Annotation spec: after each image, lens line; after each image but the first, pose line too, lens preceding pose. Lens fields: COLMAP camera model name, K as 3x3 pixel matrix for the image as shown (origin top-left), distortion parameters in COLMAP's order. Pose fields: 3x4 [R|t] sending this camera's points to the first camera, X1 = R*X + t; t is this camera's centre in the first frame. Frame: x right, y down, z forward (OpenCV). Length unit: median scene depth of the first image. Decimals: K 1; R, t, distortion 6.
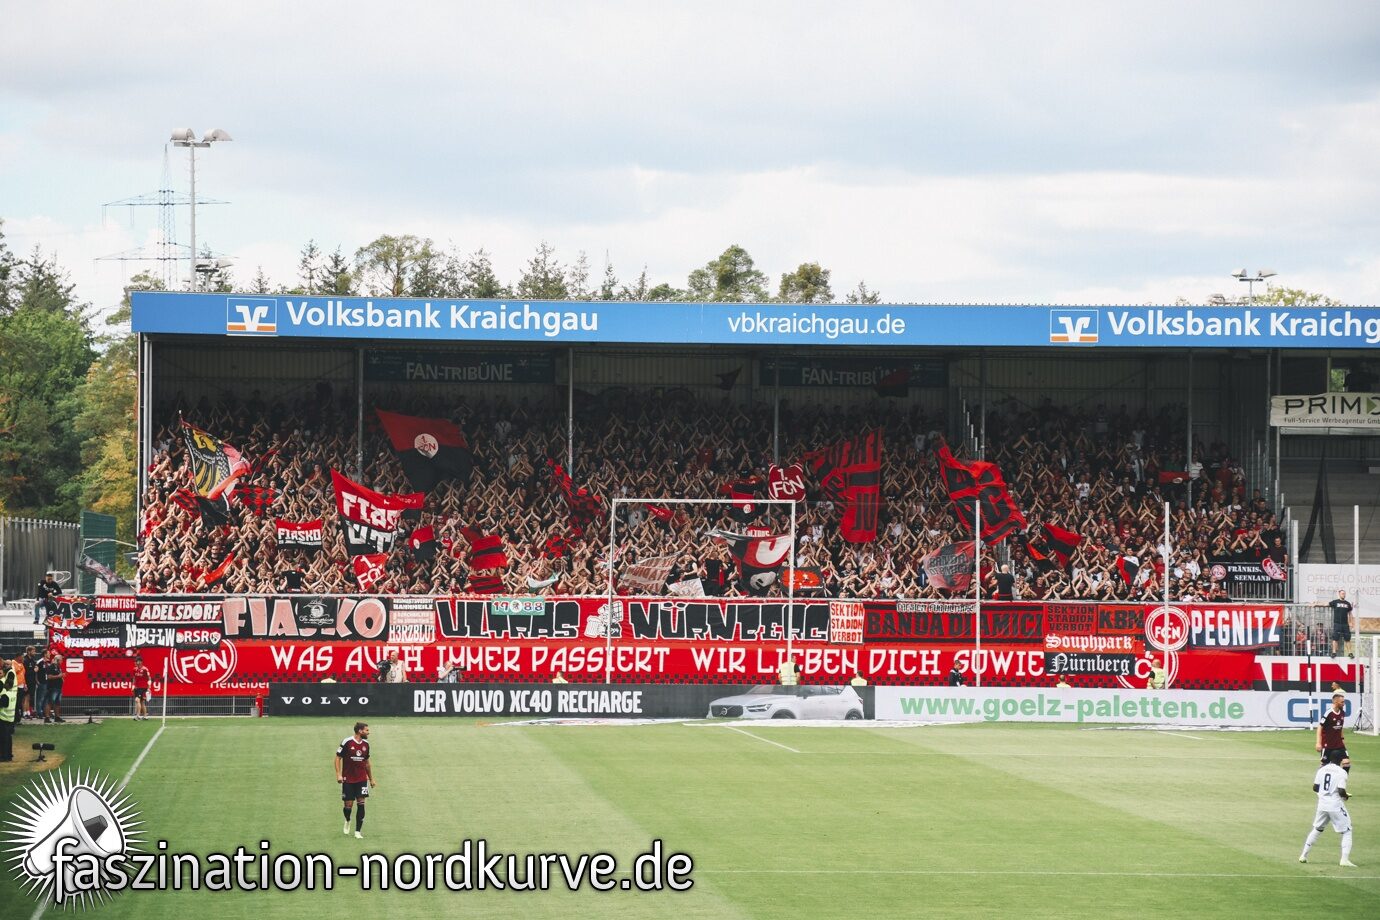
lens RADIAL K [[4439.4, 0, 690.0], [0, 4439.4, 473.8], [0, 0, 1]] dist [0.949727, 0.000000]
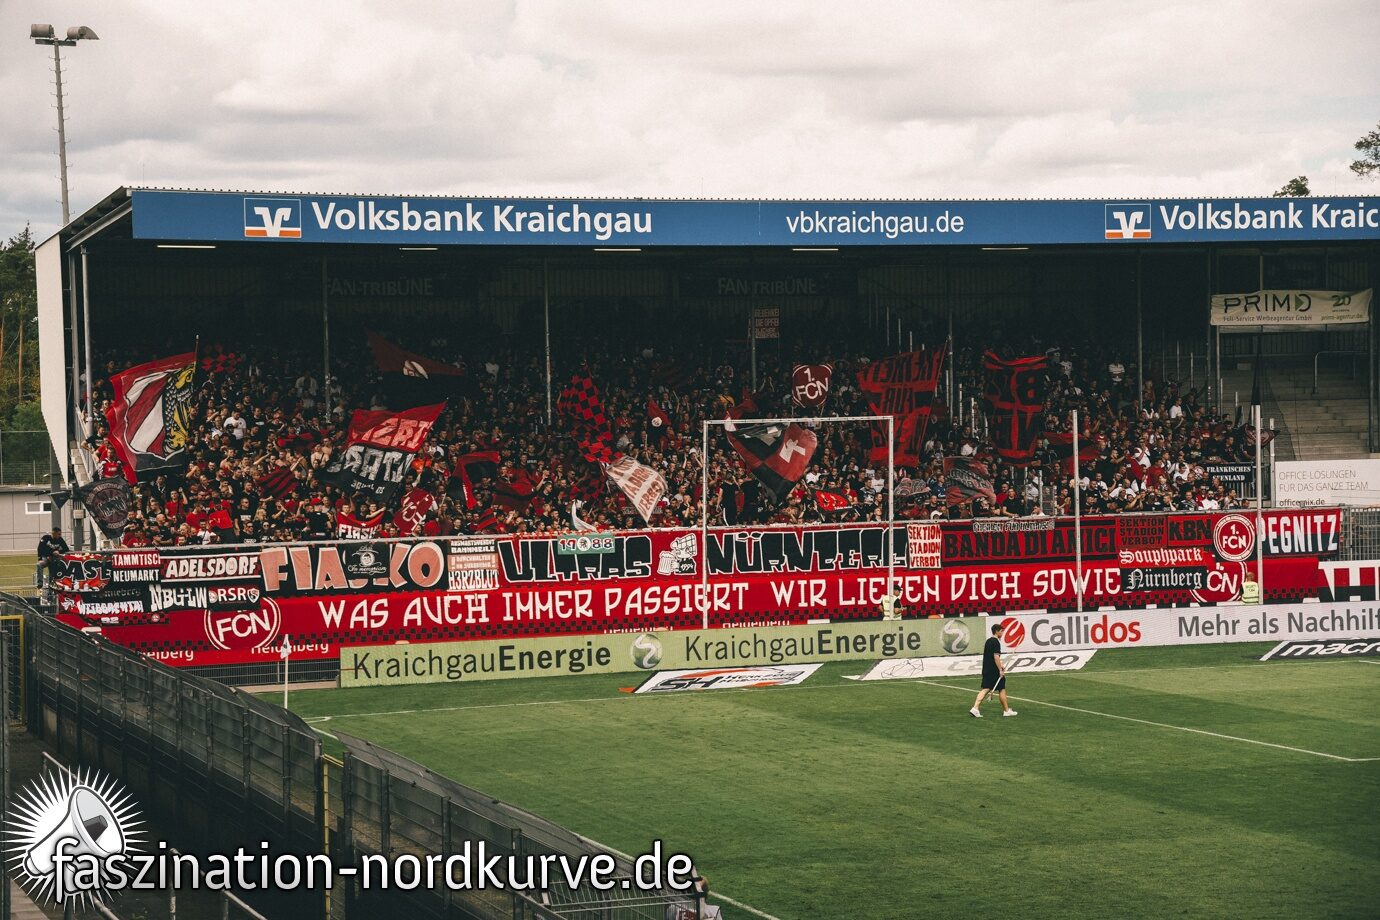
lens RADIAL K [[2799.0, 0, 682.1], [0, 2799.0, 474.5], [0, 0, 1]] dist [0.458884, 0.000000]
pose [[0.963338, -0.034434, 0.266072, -0.168441], [0.024817, 0.998914, 0.039421, -0.005746], [-0.267141, -0.031372, 0.963147, 0.453941]]
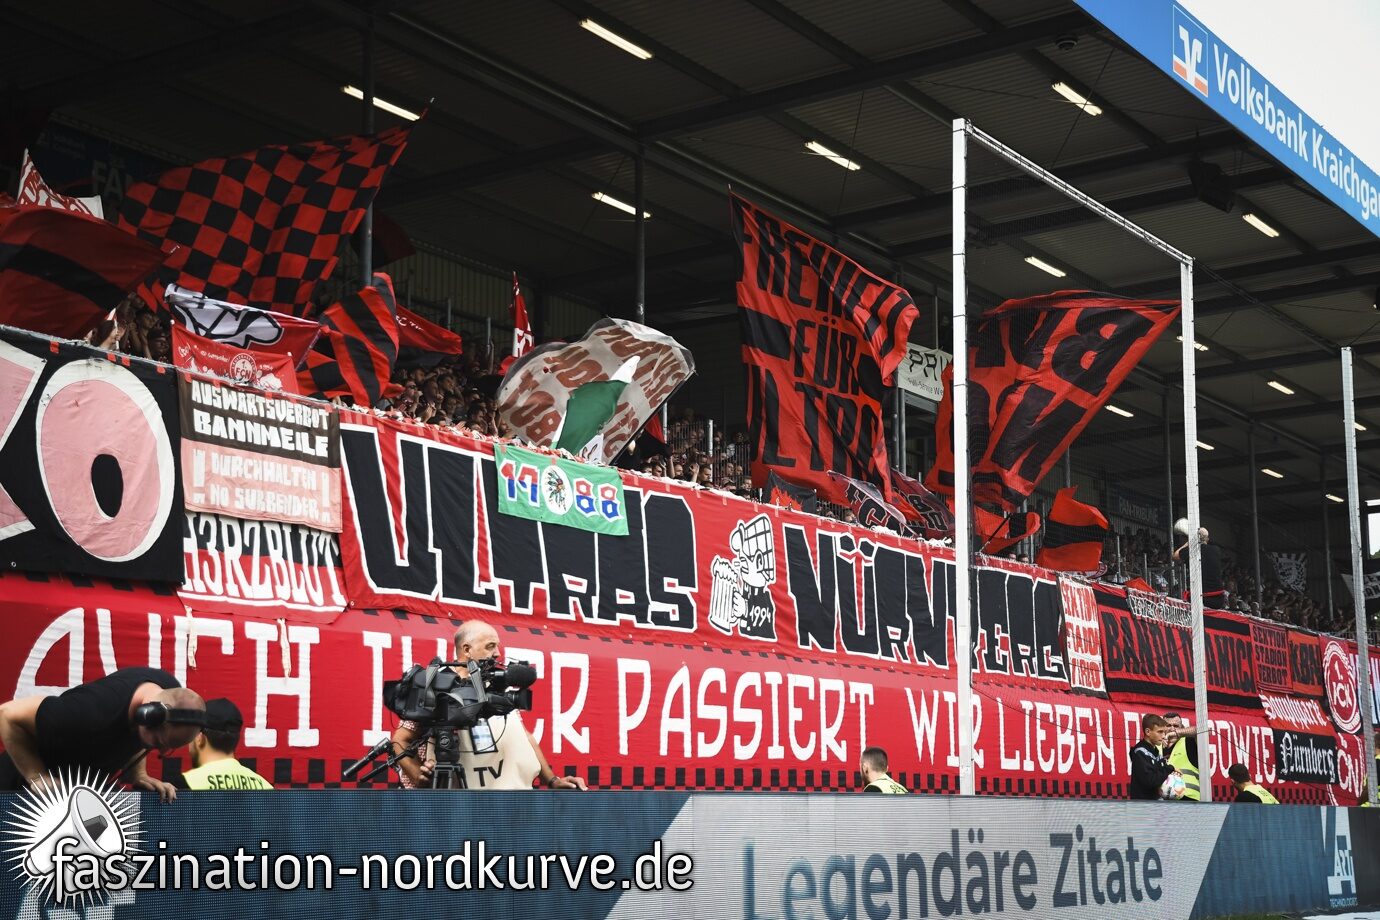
lens RADIAL K [[2112.6, 0, 665.4], [0, 2112.6, 462.7], [0, 0, 1]] dist [0.221607, 0.000000]
pose [[0.613193, 0.116799, 0.781250, -0.127077], [-0.009703, 0.990047, -0.140399, 0.044559], [-0.789873, 0.078512, 0.608224, 0.921153]]
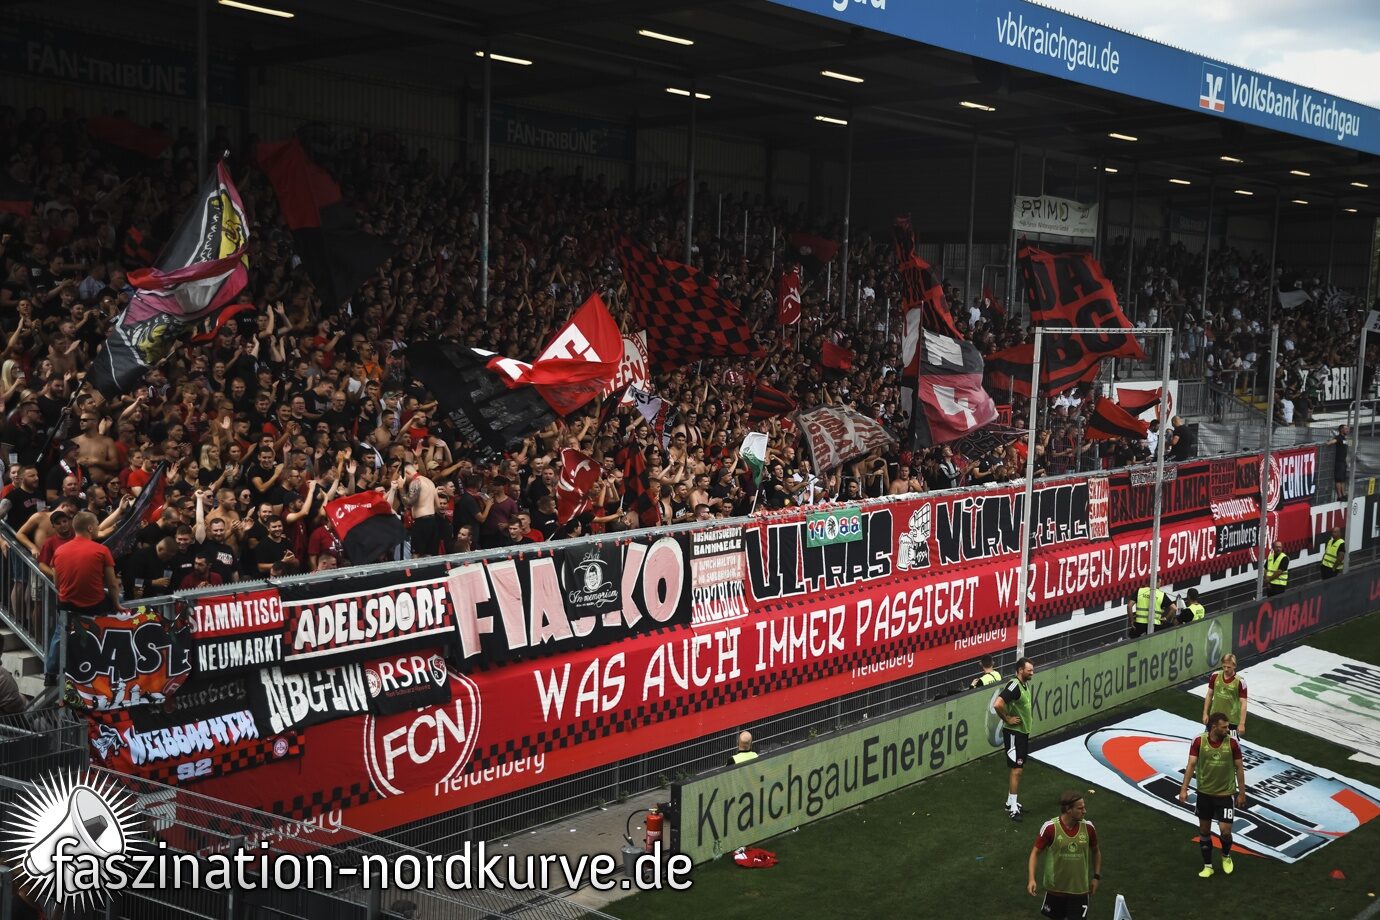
lens RADIAL K [[1785.7, 0, 683.0], [0, 1785.7, 462.2], [0, 0, 1]] dist [0.182122, 0.000000]
pose [[0.665431, -0.054275, 0.744484, -0.207509], [-0.037287, 0.993691, 0.105771, 0.000308], [-0.745528, -0.098143, 0.659209, 0.871985]]
